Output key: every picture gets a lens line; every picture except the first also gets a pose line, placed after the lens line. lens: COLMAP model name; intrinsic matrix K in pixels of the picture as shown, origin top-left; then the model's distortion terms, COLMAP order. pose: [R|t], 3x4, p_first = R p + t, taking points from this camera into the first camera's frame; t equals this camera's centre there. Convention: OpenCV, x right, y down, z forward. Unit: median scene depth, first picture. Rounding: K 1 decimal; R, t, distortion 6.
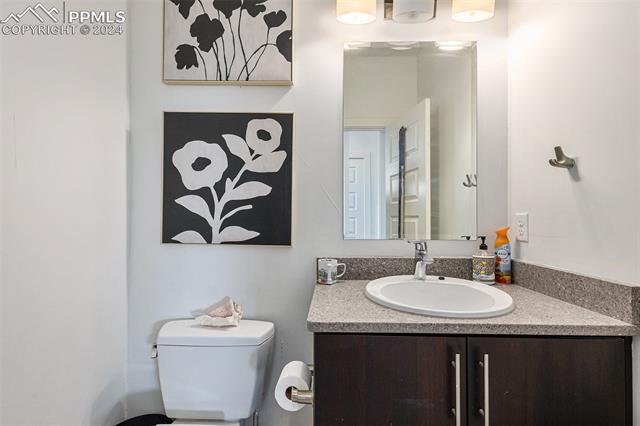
lens RADIAL K [[289.1, 0, 320.0], [0, 289.1, 213.0], [0, 0, 1]] dist [0.003292, -0.000380]
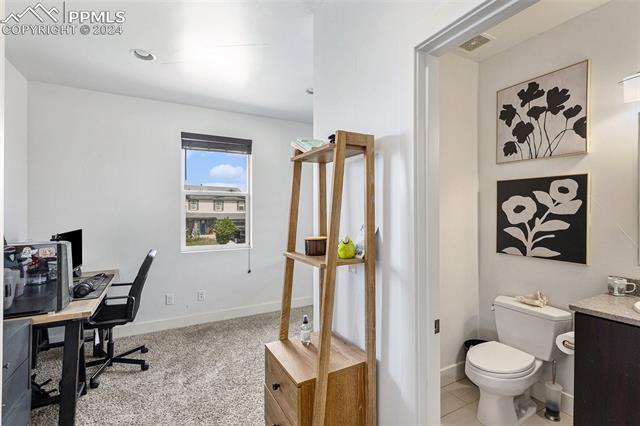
lens RADIAL K [[289.1, 0, 320.0], [0, 289.1, 213.0], [0, 0, 1]] dist [0.003292, -0.000380]
pose [[0.482435, -0.005662, -0.875914, 0.529018], [0.003769, 0.999983, -0.004389, -0.144202], [0.875924, -0.001184, 0.482448, -0.875684]]
